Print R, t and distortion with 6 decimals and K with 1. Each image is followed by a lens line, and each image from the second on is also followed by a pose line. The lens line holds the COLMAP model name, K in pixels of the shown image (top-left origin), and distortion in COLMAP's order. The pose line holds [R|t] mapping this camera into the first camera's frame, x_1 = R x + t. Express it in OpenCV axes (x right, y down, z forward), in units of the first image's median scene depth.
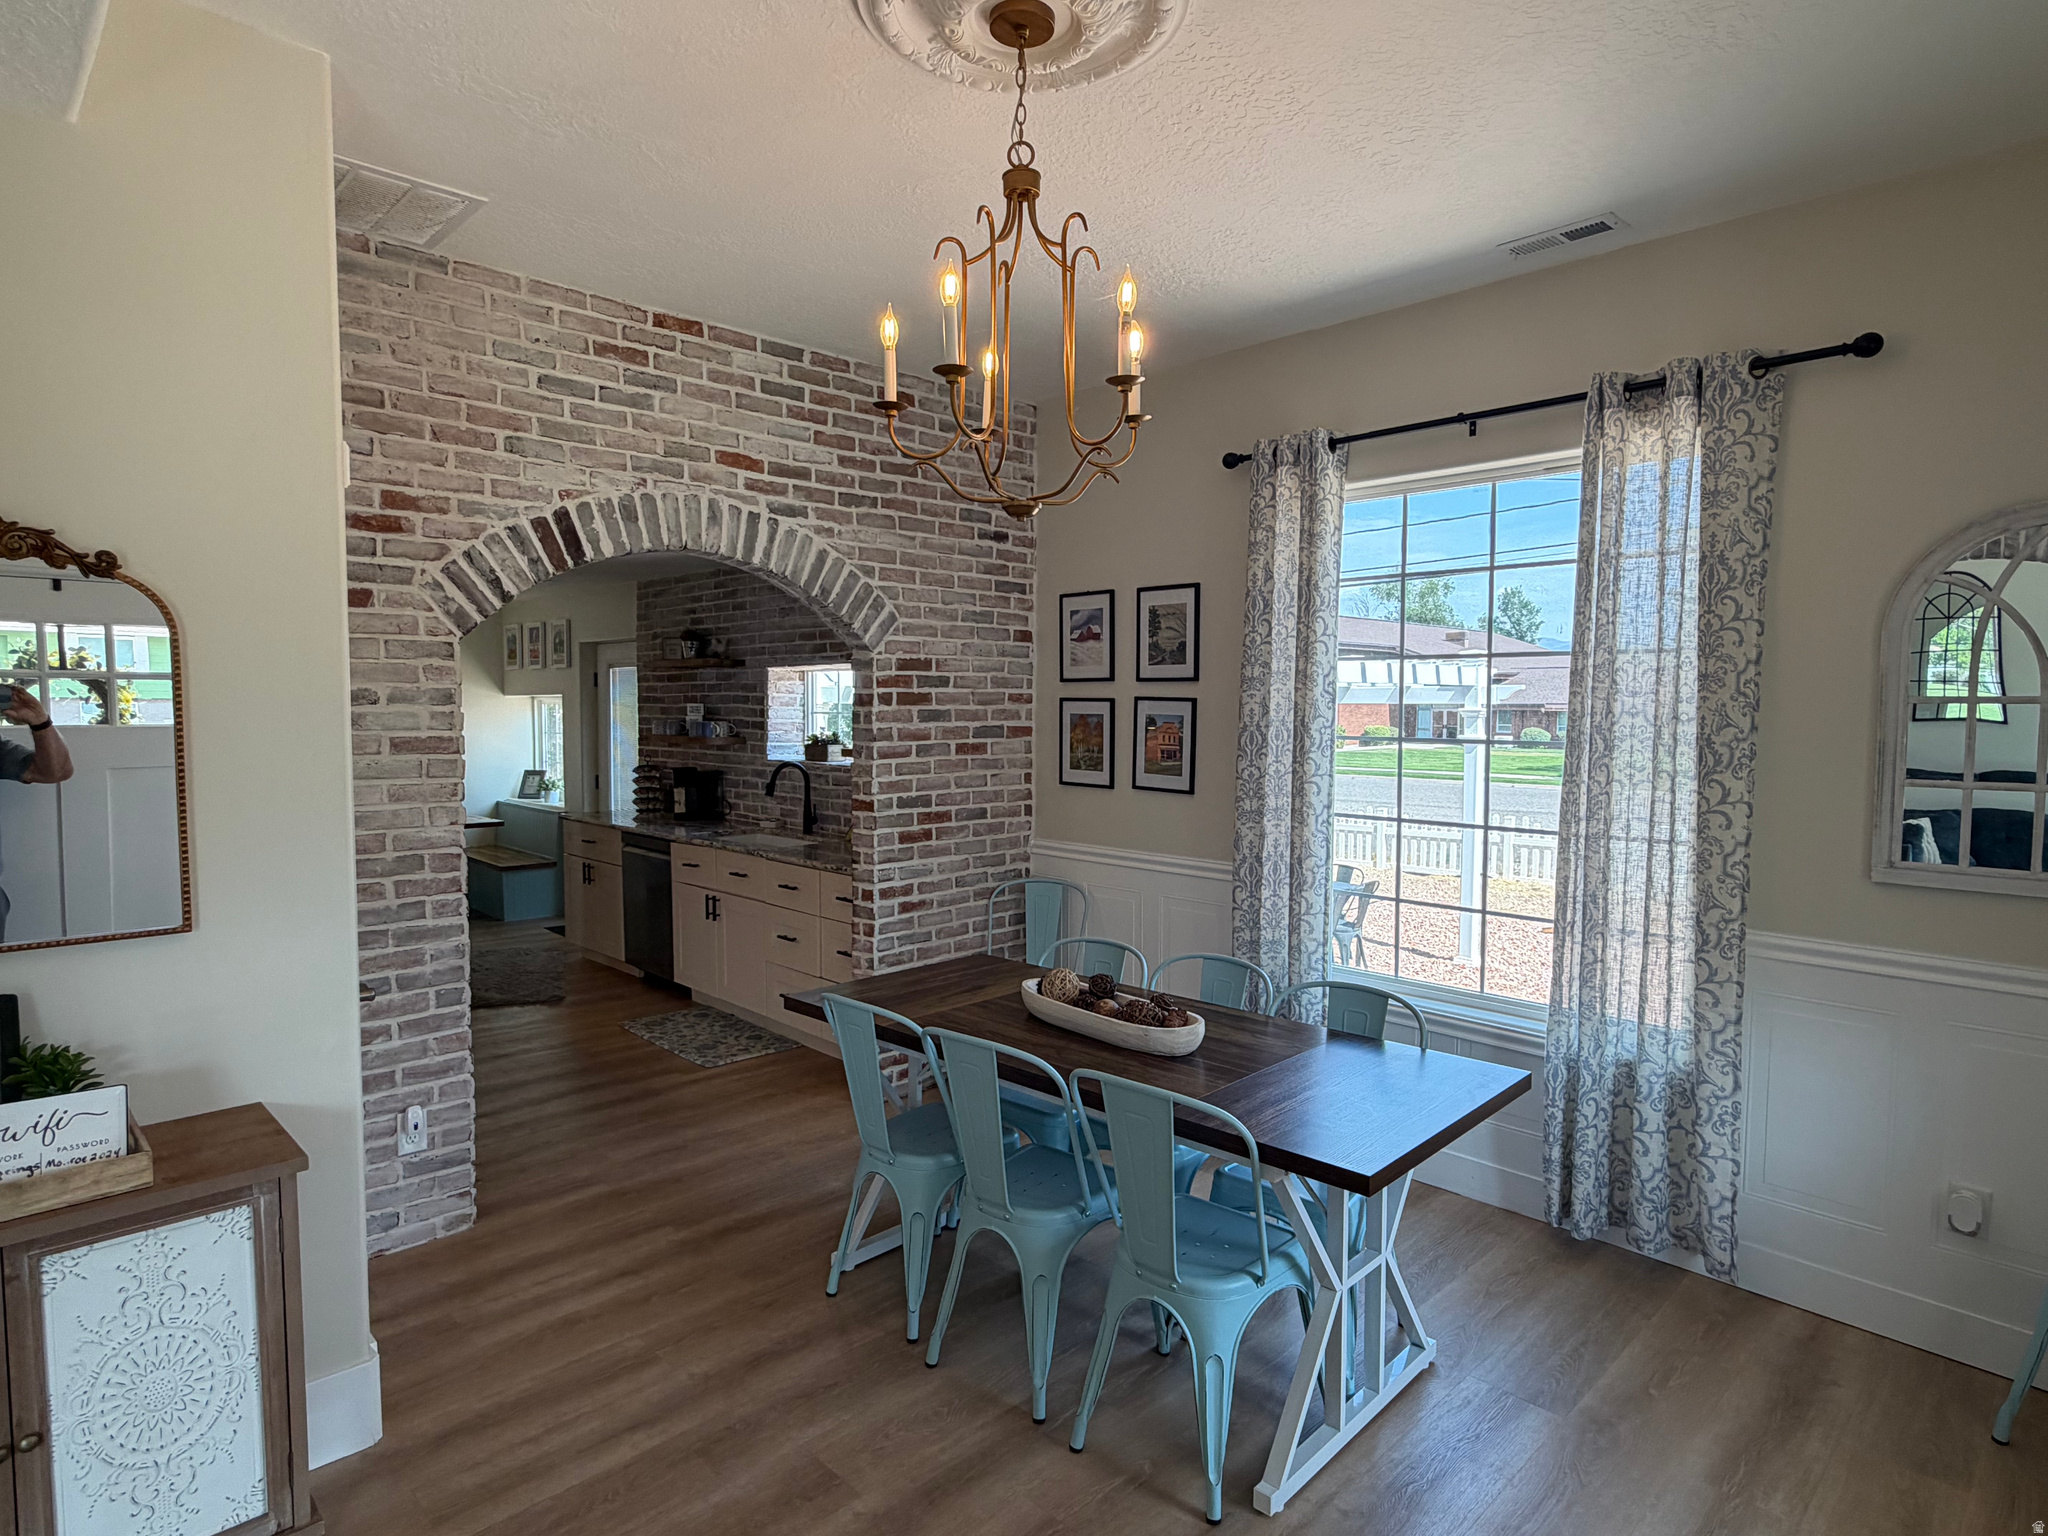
lens RADIAL K [[1109.4, 0, 1019.5], [0, 1109.4, 765.8], [0, 0, 1]] dist [-0.003788, -0.000146]
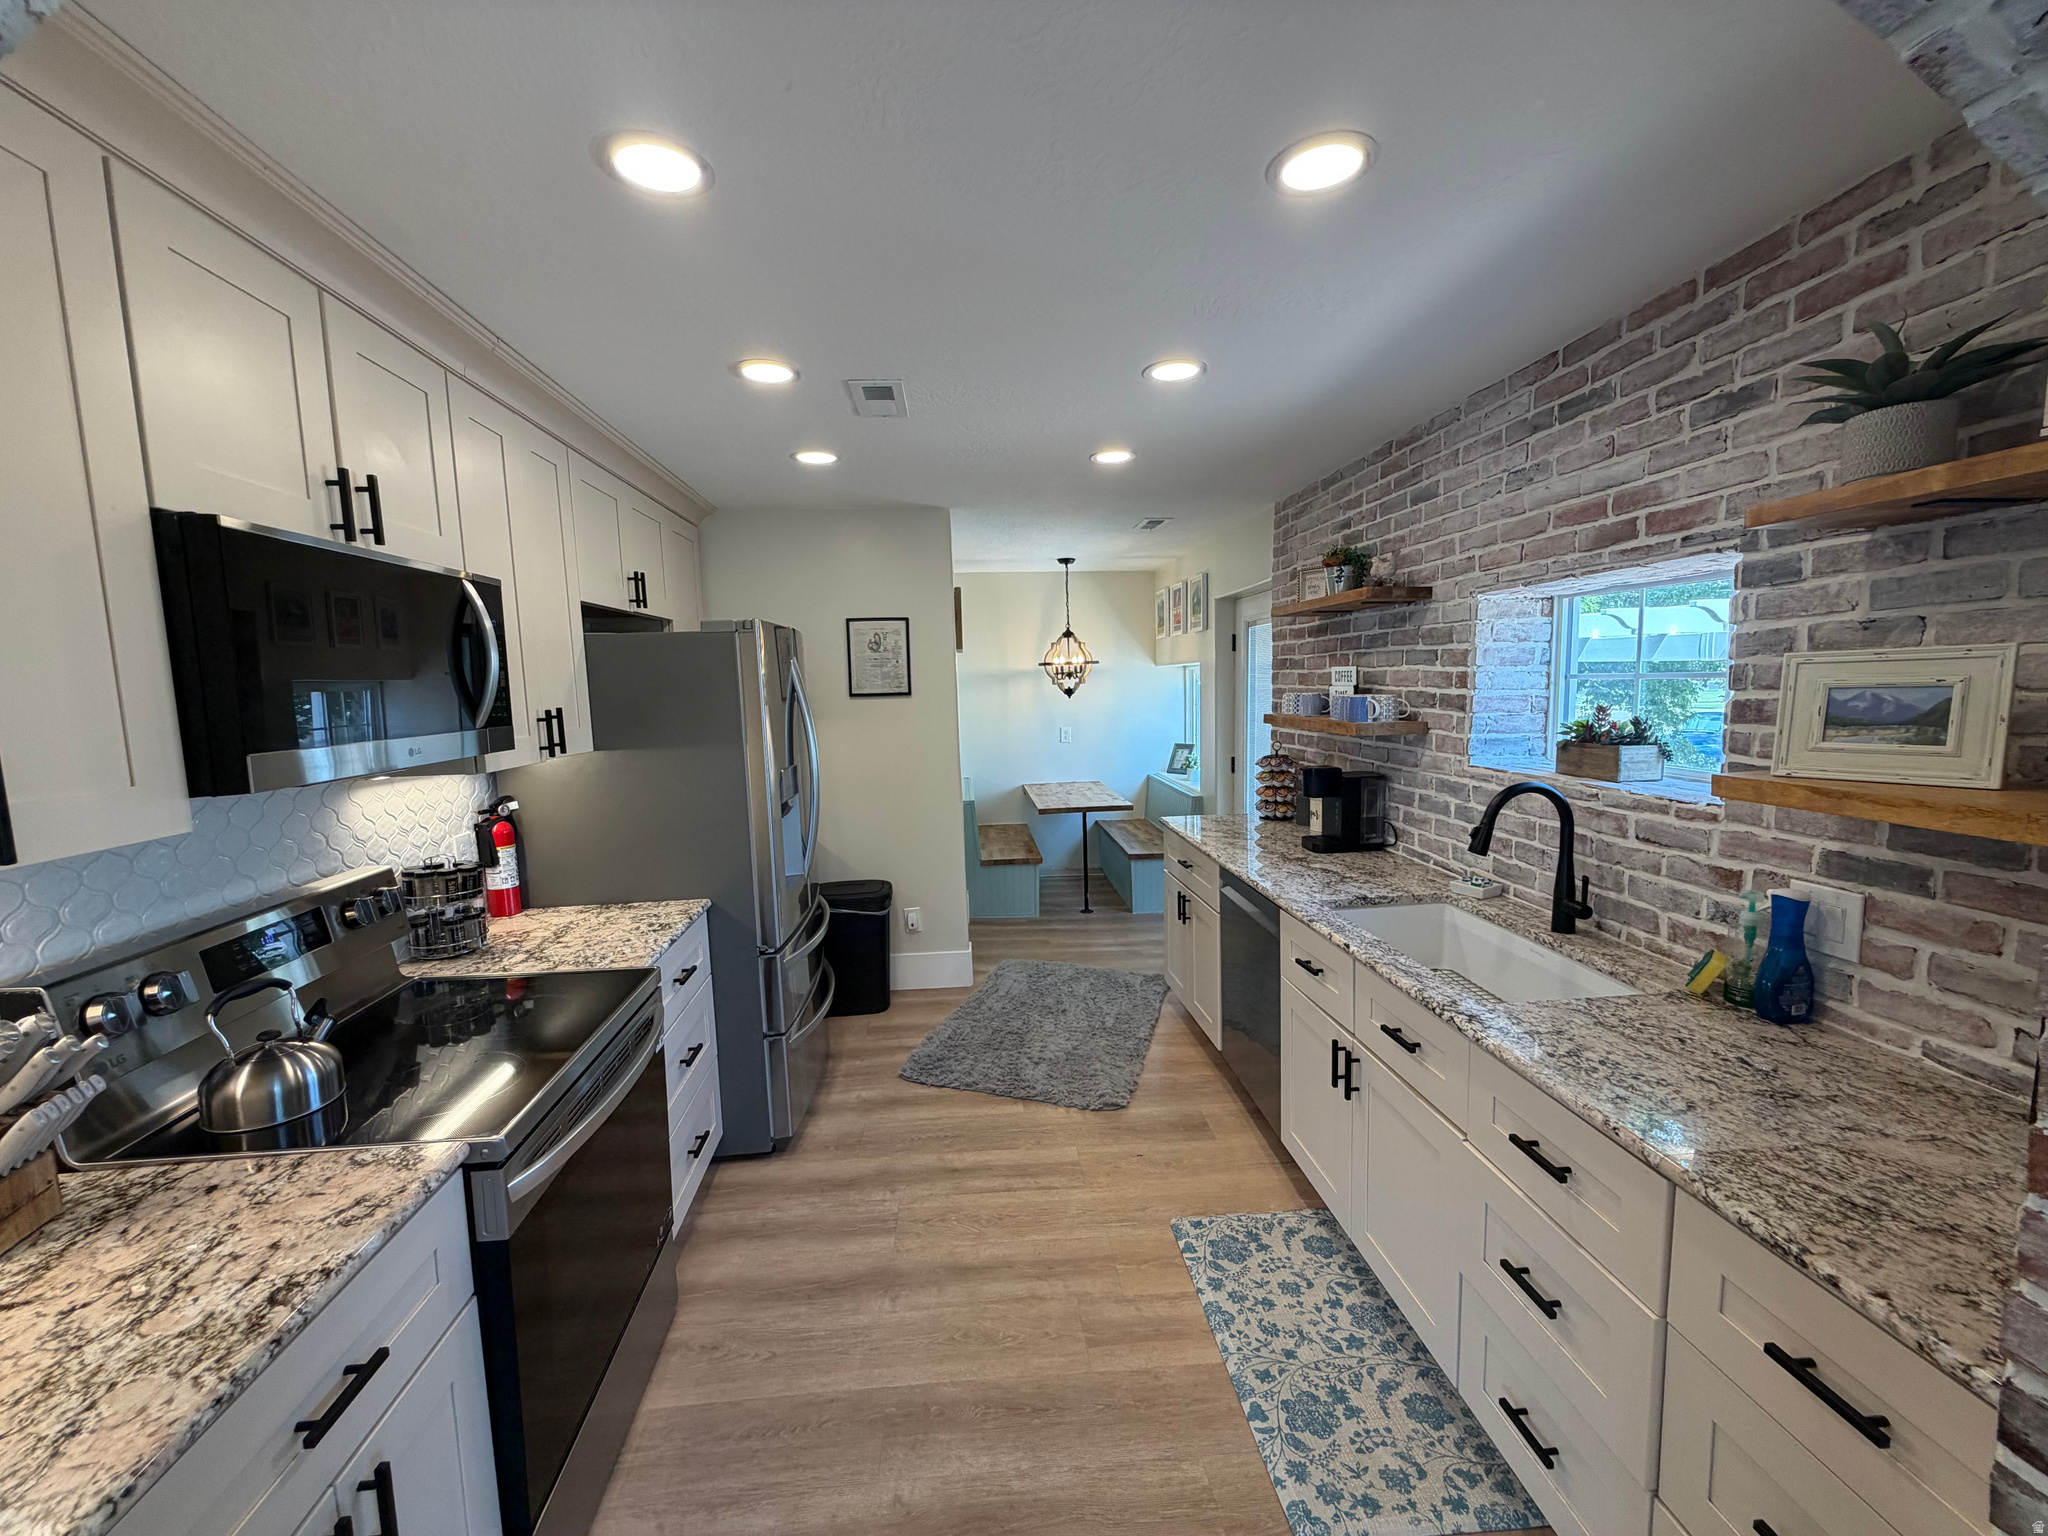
lens RADIAL K [[823.1, 0, 1013.9], [0, 823.1, 765.3], [0, 0, 1]] dist [-0.000755, -0.000091]
pose [[0.763544, 0.045827, -0.644128, -0.131334], [-0.009608, 0.998175, 0.059626, -0.026113], [0.645685, -0.039339, 0.762590, 0.520457]]
